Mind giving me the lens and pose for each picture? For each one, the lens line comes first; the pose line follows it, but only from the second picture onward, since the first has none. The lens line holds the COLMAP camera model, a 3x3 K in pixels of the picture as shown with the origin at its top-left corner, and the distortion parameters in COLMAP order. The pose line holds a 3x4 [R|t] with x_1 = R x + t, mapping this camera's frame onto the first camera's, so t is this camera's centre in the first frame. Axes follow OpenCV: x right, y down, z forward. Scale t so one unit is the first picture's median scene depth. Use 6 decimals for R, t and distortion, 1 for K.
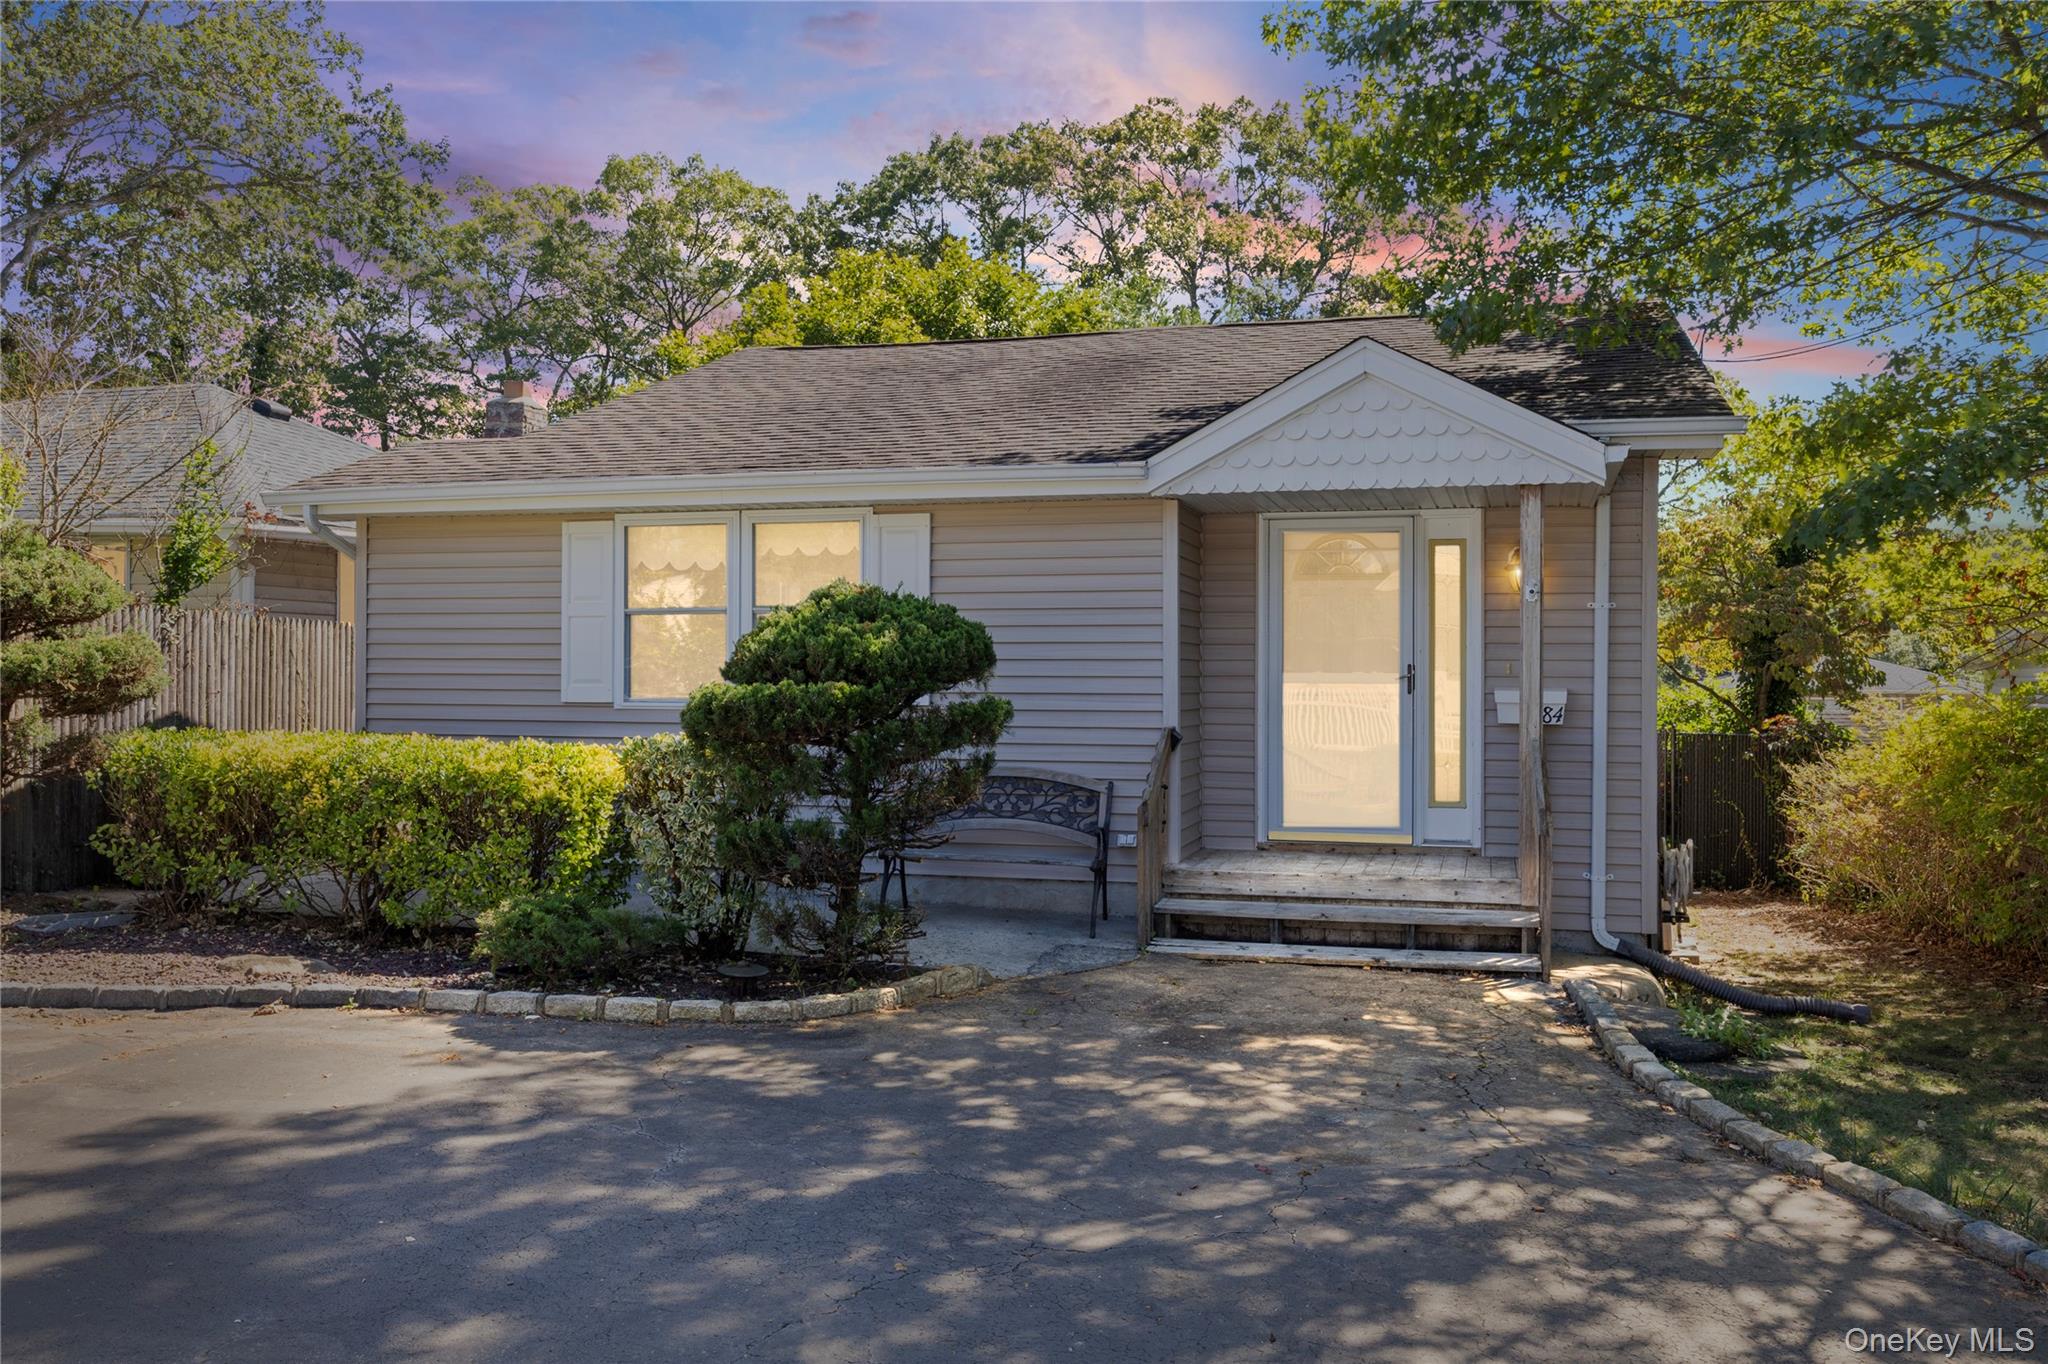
lens RADIAL K [[1668.0, 0, 1024.0], [0, 1668.0, 682.0], [0, 0, 1]] dist [-0.006993, -0.002140]
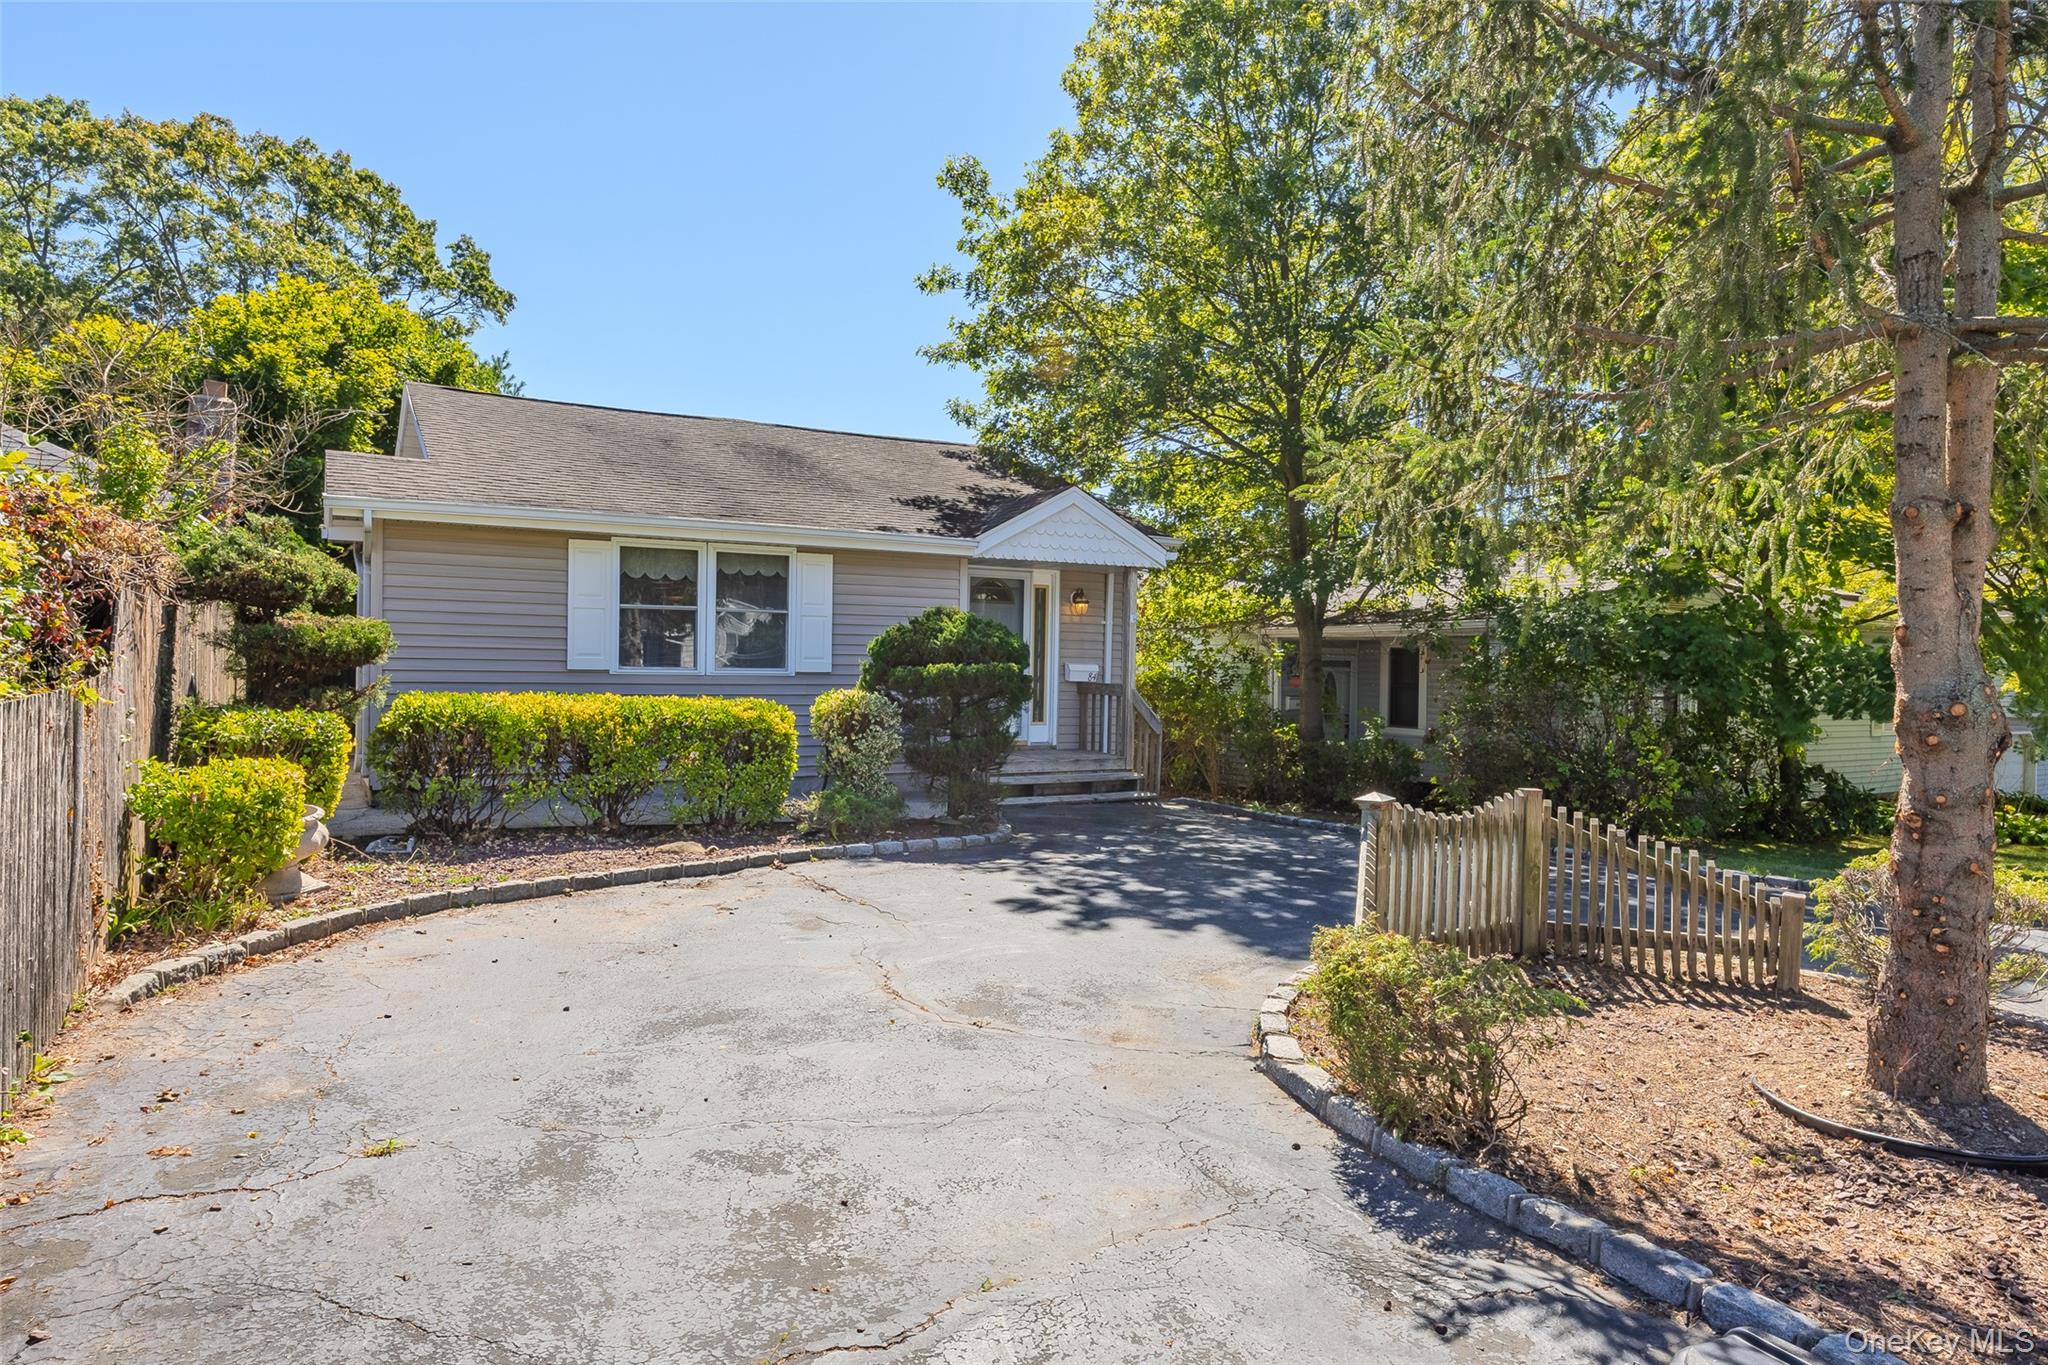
lens RADIAL K [[1304.0, 0, 1024.0], [0, 1304.0, 682.5], [0, 0, 1]] dist [-0.000349, -0.000595]
pose [[0.682385, -0.006636, 0.730963, -0.933385], [-0.017113, 0.999540, 0.025050, -0.011883], [-0.730792, -0.029603, 0.681958, -0.016548]]
